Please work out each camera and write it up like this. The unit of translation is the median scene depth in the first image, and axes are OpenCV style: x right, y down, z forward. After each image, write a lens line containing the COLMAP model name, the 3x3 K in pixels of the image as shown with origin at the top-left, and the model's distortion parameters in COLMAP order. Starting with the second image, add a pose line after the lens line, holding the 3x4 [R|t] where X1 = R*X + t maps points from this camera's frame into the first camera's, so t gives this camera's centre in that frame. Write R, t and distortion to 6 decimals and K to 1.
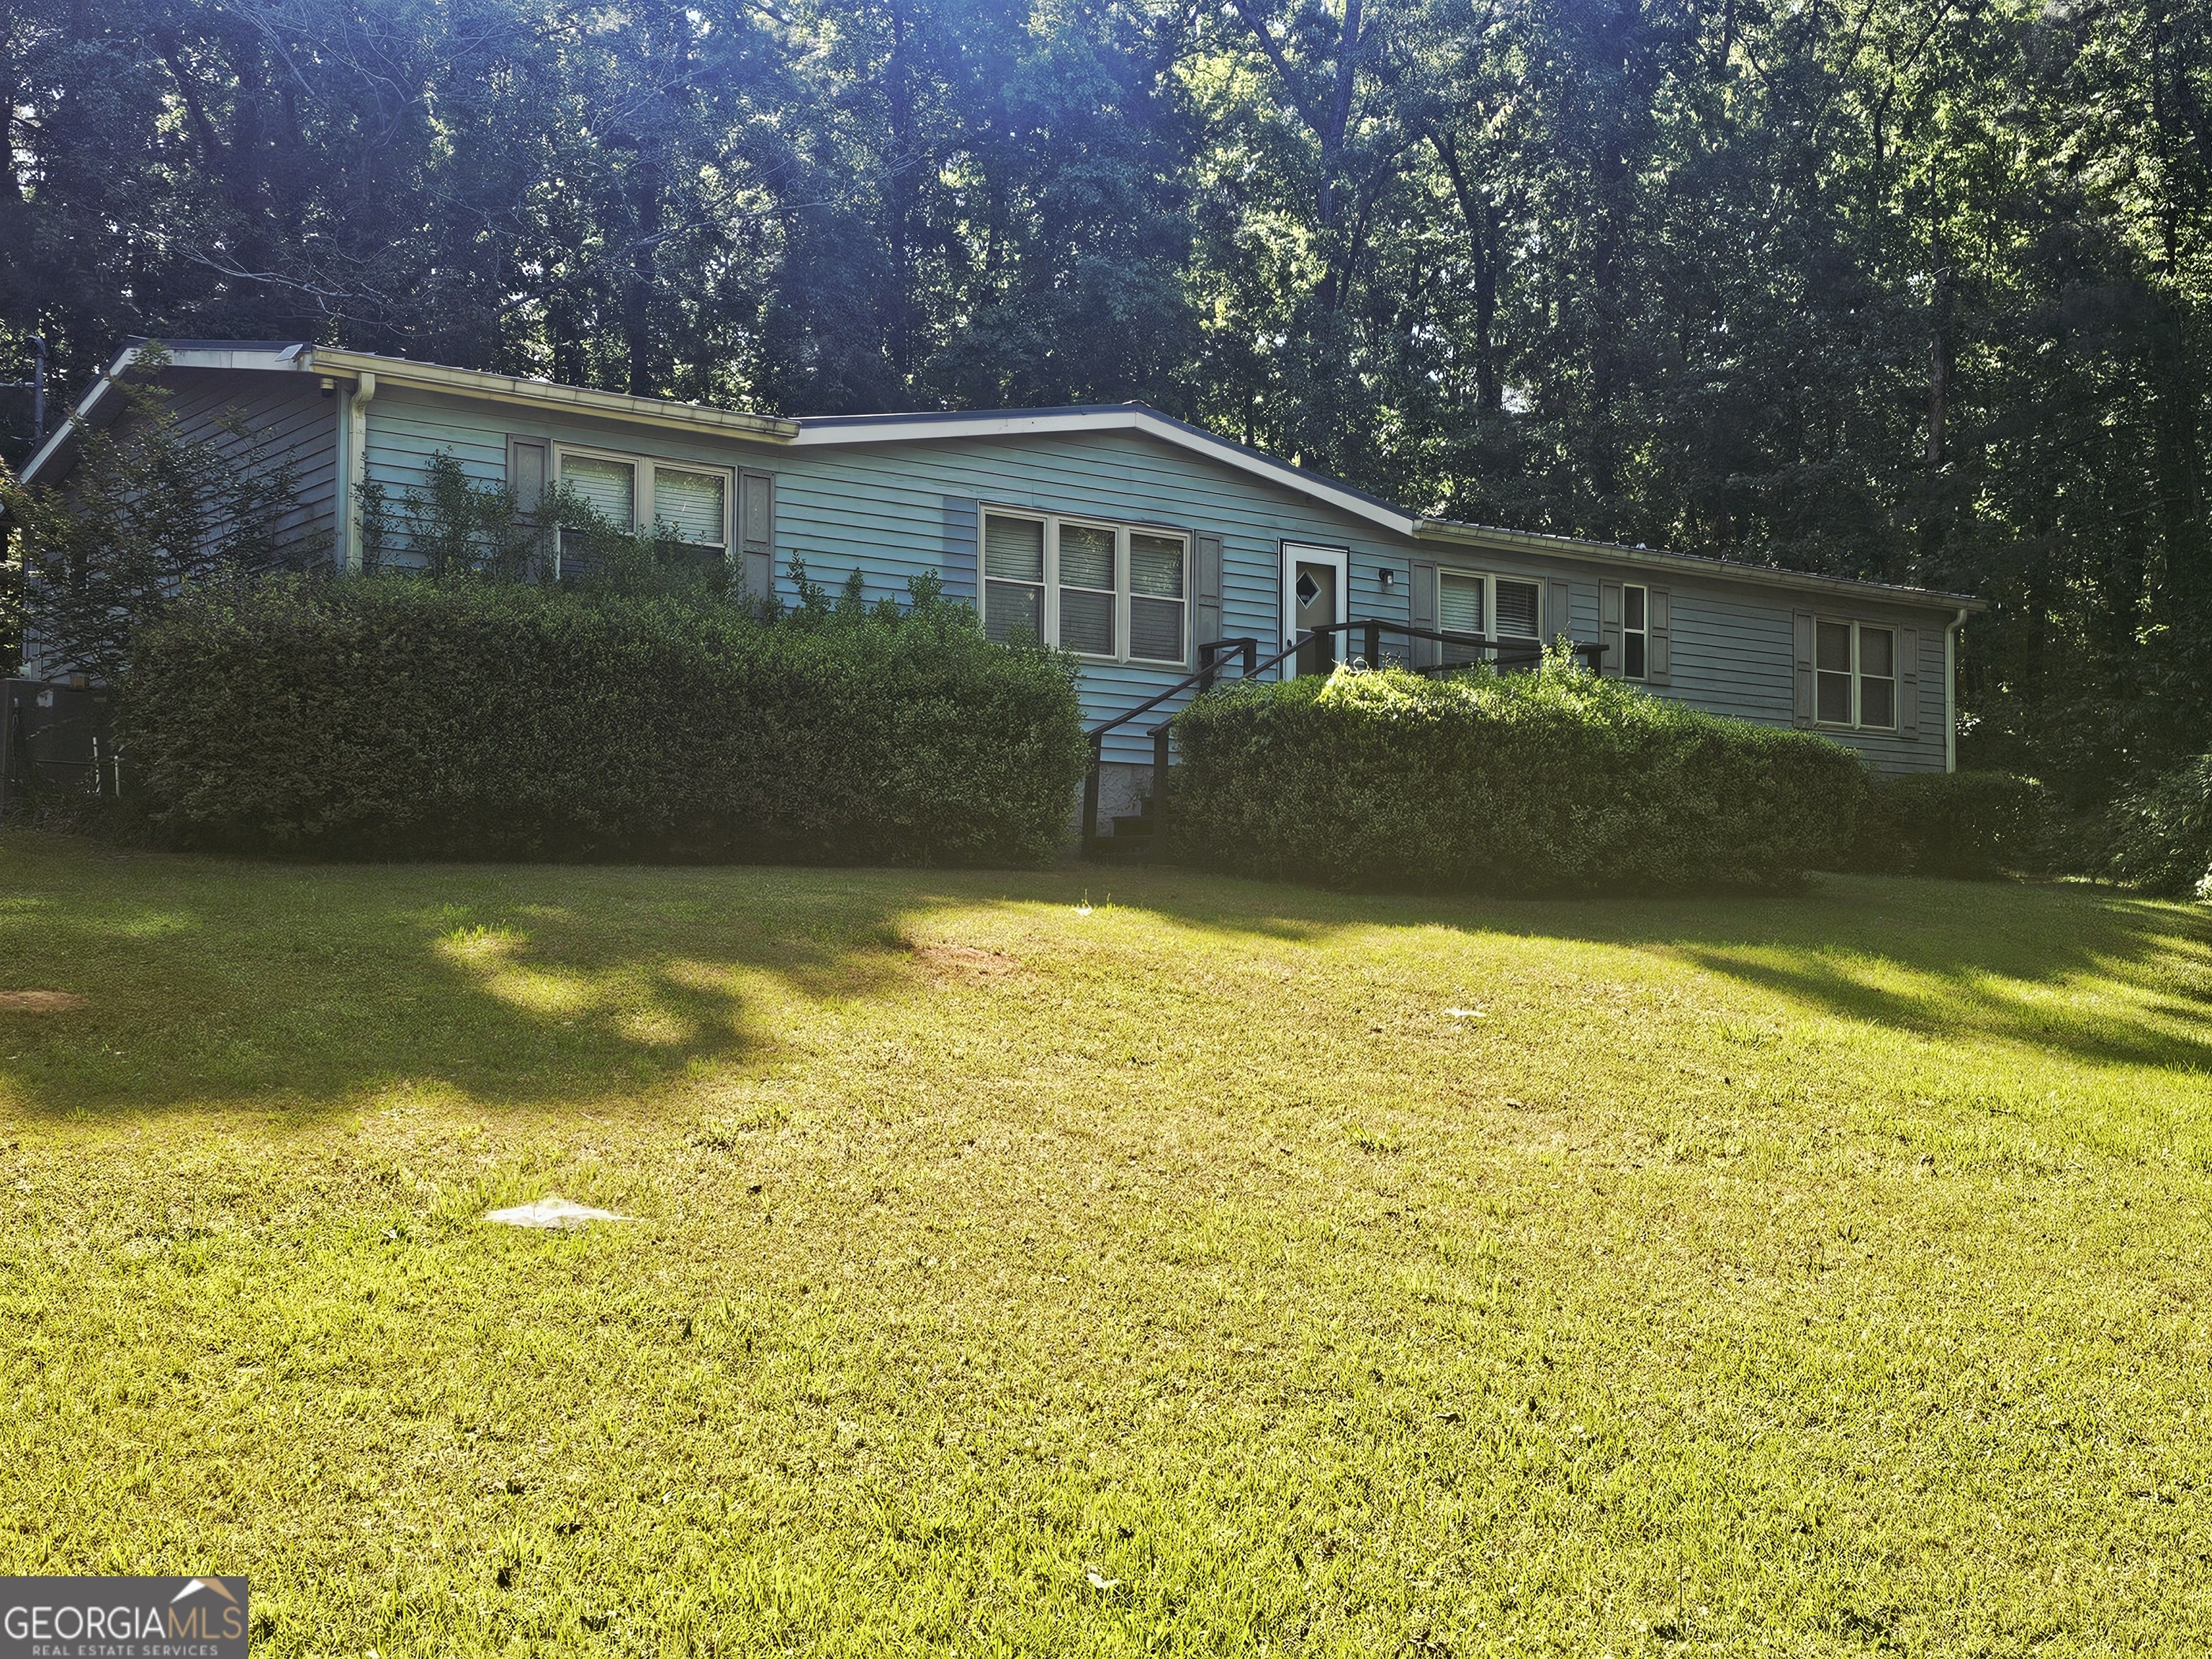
lens RADIAL K [[2577.0, 0, 1086.1], [0, 2577.0, 895.6], [0, 0, 1]] dist [0.049788, 0.000000]
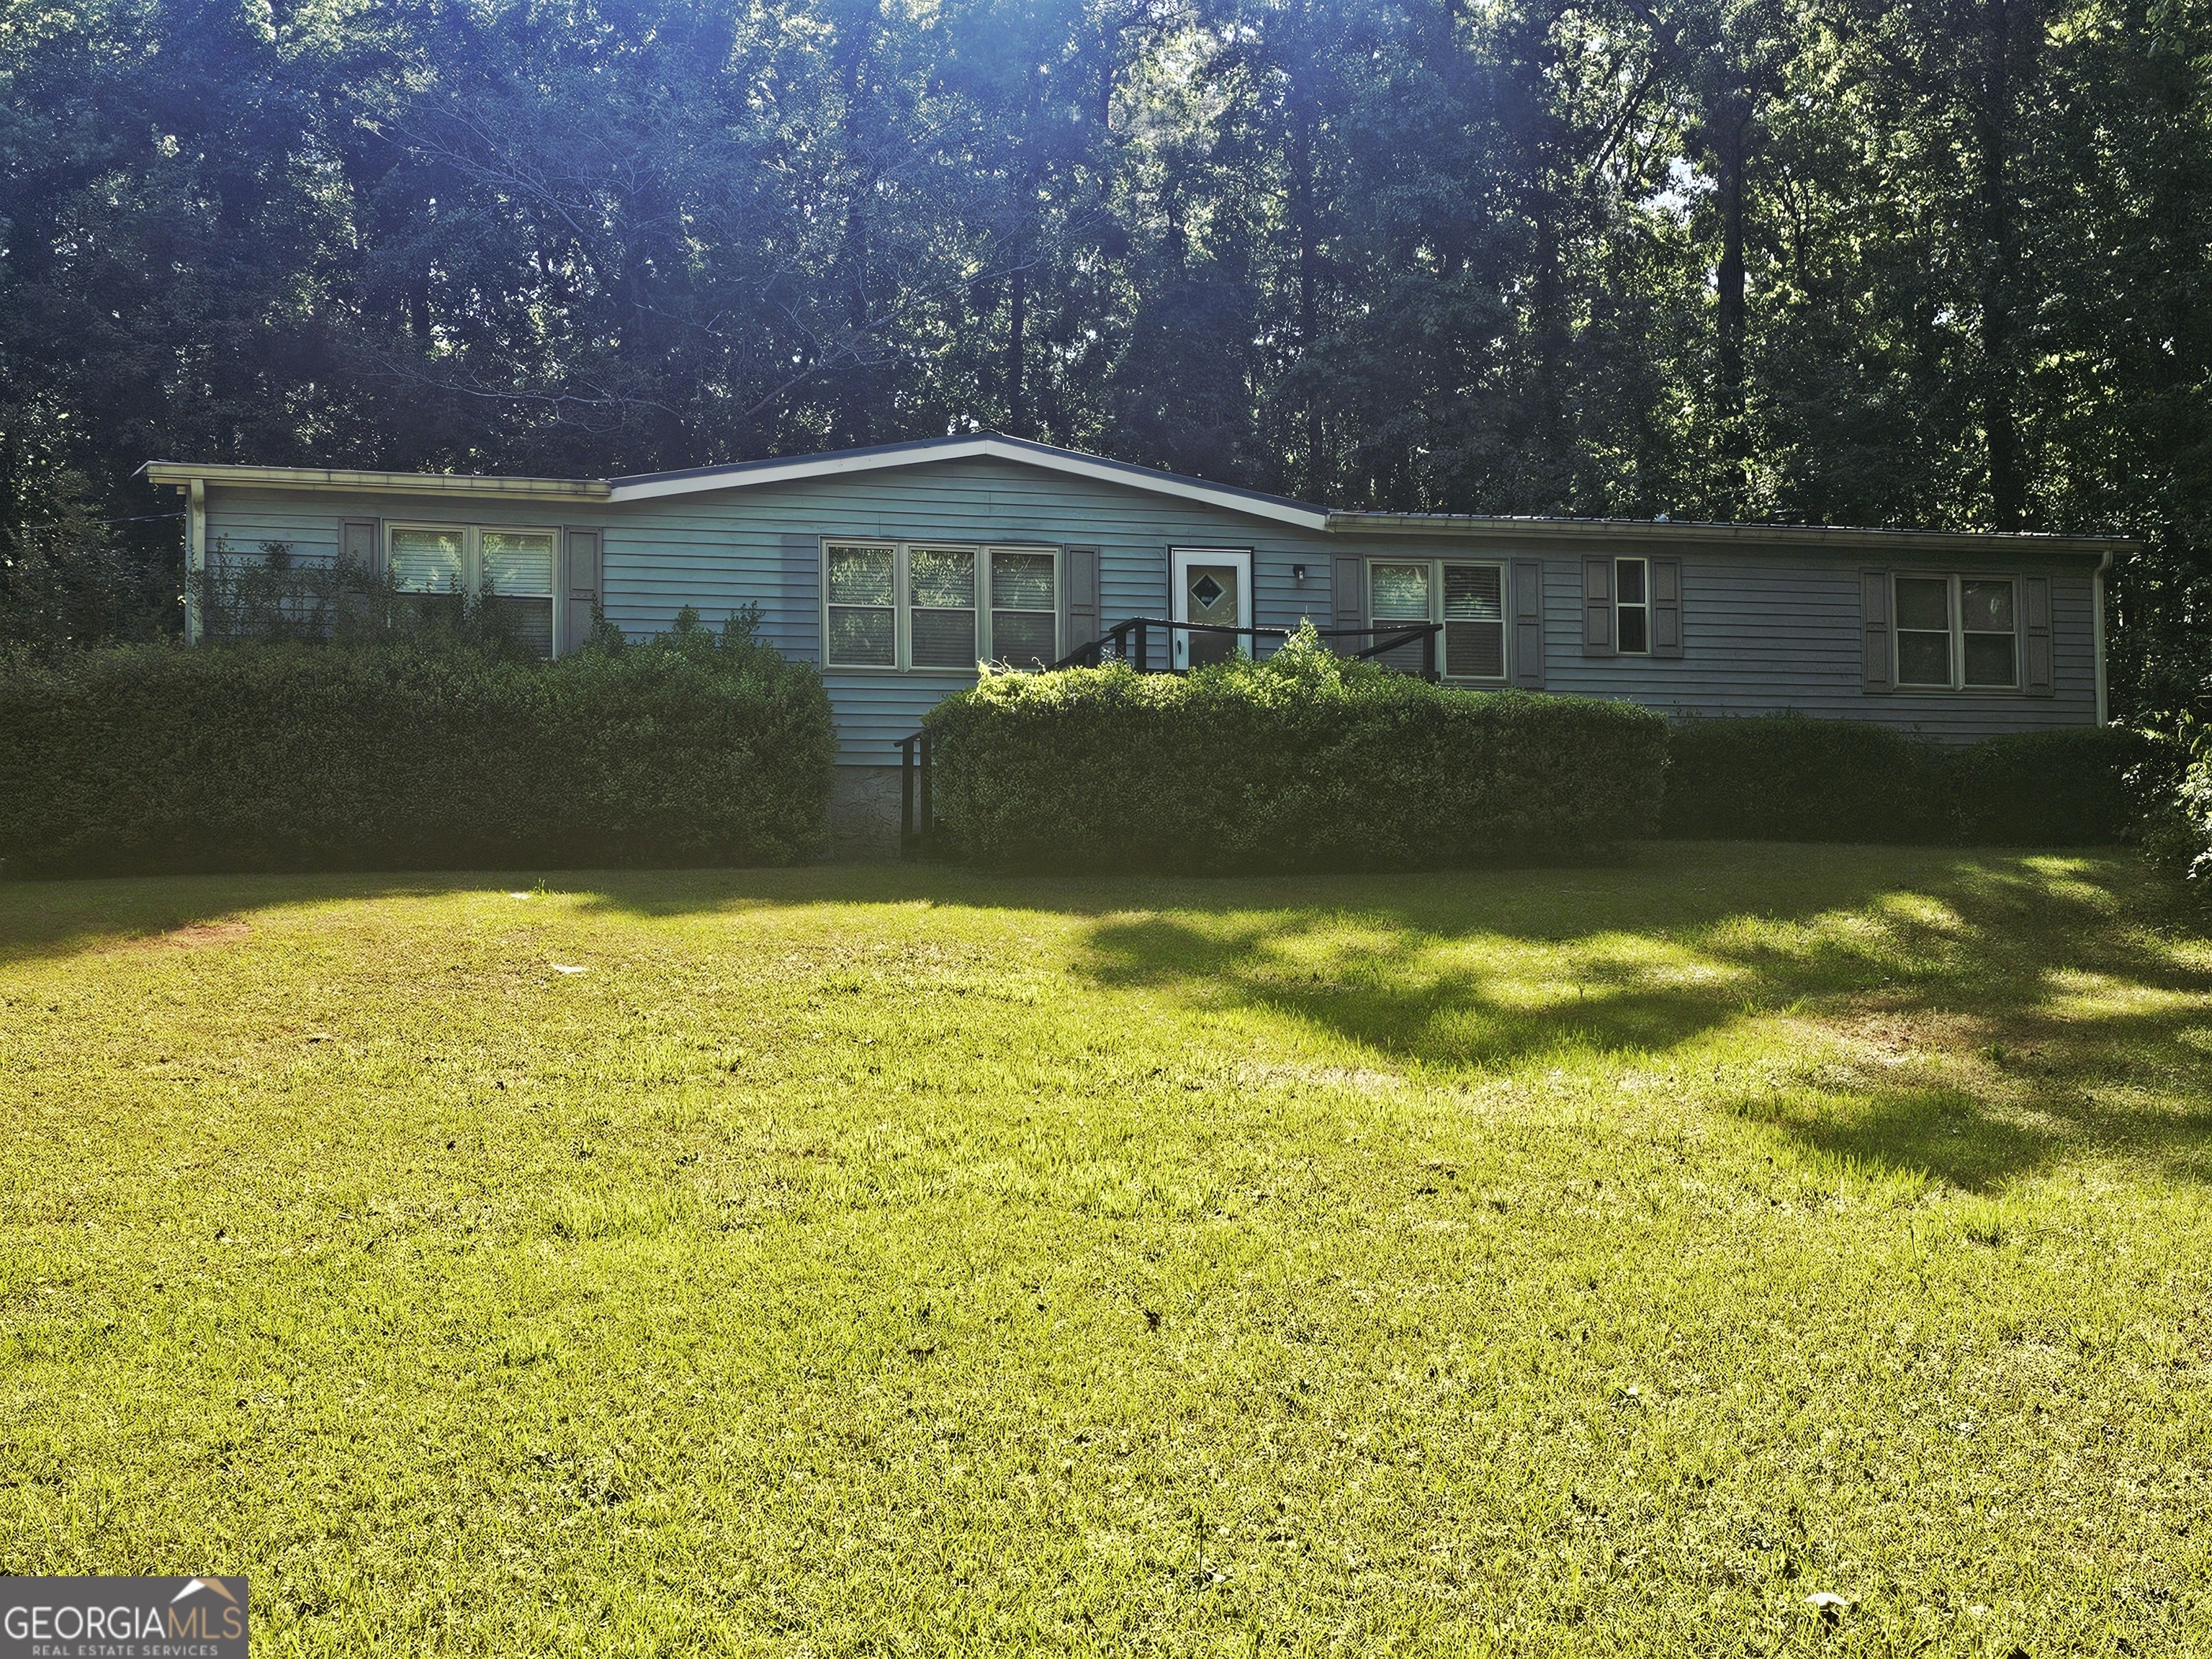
lens RADIAL K [[2577.0, 0, 1143.0], [0, 2577.0, 882.3], [0, 0, 1]] dist [0.049788, 0.000000]
pose [[0.927282, -0.035723, -0.372655, 0.498726], [0.028874, 0.999296, -0.023946, 0.025817], [0.373248, 0.011445, 0.927661, 0.029341]]
